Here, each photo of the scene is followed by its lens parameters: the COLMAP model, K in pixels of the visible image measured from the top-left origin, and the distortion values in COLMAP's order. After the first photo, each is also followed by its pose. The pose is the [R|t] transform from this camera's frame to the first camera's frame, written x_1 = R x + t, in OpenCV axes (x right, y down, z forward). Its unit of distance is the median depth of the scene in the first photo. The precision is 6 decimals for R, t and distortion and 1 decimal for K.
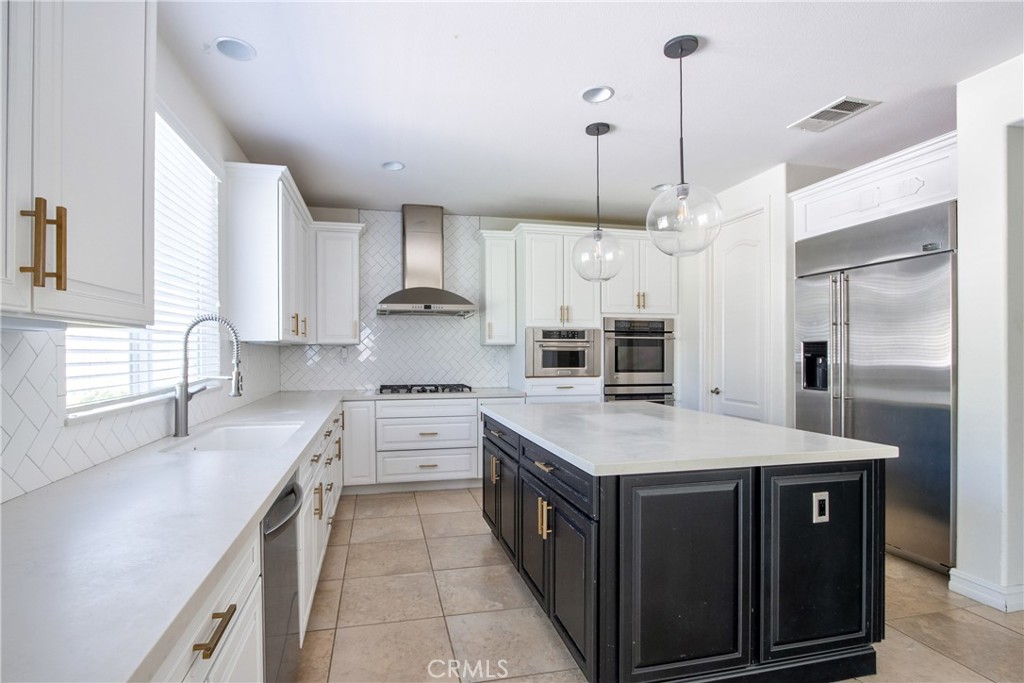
lens RADIAL K [[469.6, 0, 481.3], [0, 469.6, 351.8], [0, 0, 1]] dist [-0.014995, 0.000133]
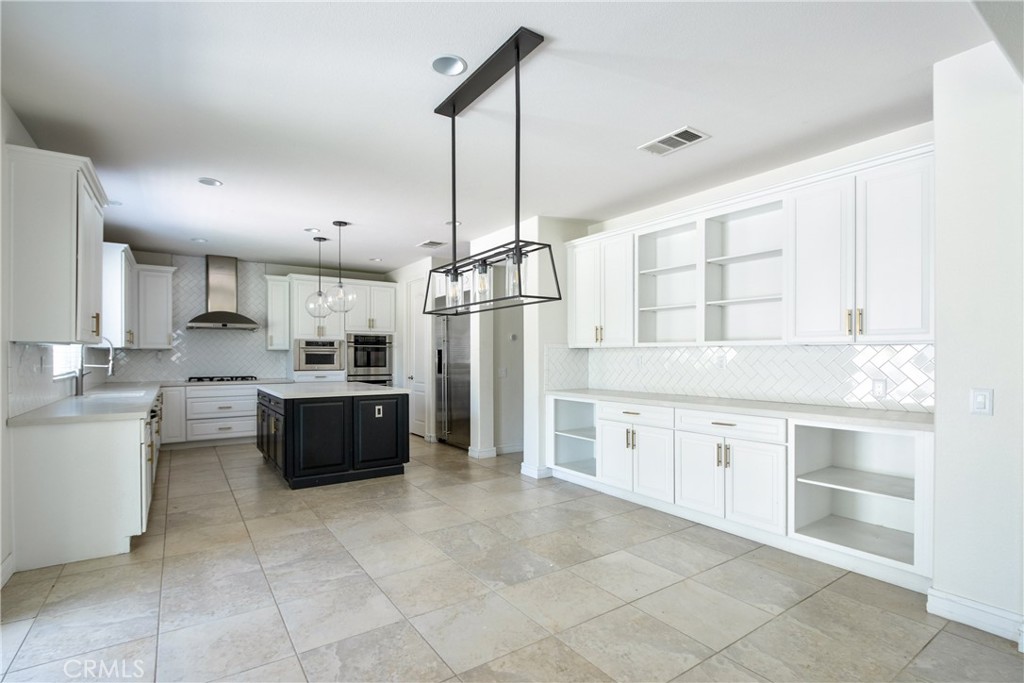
lens RADIAL K [[488.8, 0, 489.5], [0, 488.8, 357.2], [0, 0, 1]] dist [-0.012416, 0.000057]
pose [[0.937291, 0.000872, 0.348546, 0.139372], [-0.001619, 0.999997, 0.001852, 0.004850], [-0.348543, -0.002300, 0.937290, -0.775451]]
